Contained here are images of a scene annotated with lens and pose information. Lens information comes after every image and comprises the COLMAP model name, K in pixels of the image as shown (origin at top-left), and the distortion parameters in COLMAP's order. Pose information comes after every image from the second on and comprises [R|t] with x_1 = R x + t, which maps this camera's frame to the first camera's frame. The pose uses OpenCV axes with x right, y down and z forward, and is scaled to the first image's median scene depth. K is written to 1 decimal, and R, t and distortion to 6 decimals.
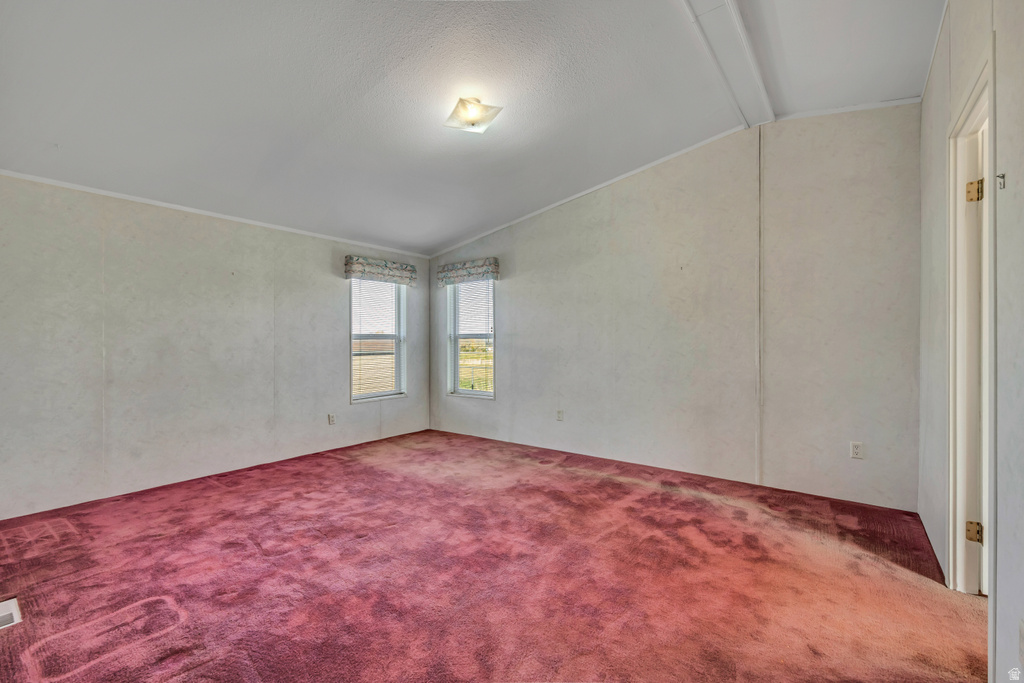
lens RADIAL K [[452.2, 0, 511.0], [0, 452.2, 342.5], [0, 0, 1]] dist [-0.009209, 0.005386]
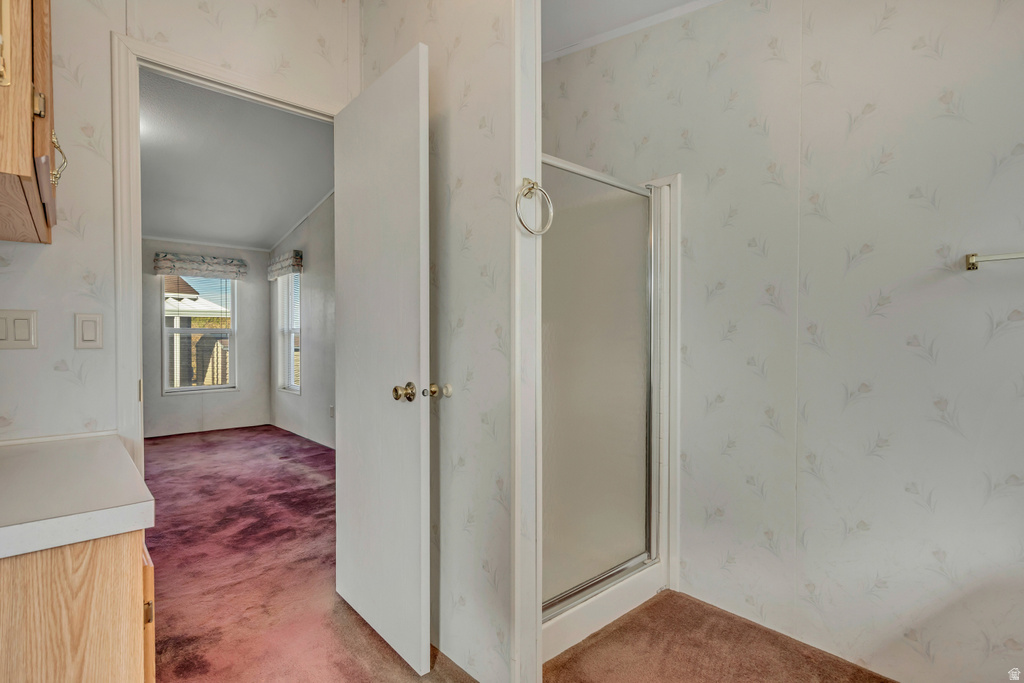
lens RADIAL K [[513.9, 0, 510.6], [0, 513.9, 342.8], [0, 0, 1]] dist [0.000408, -0.000093]
pose [[0.983693, 0.002987, -0.179832, 0.615895], [-0.001623, 0.999969, 0.007734, 0.003323], [0.179849, -0.007316, 0.983667, -0.011483]]
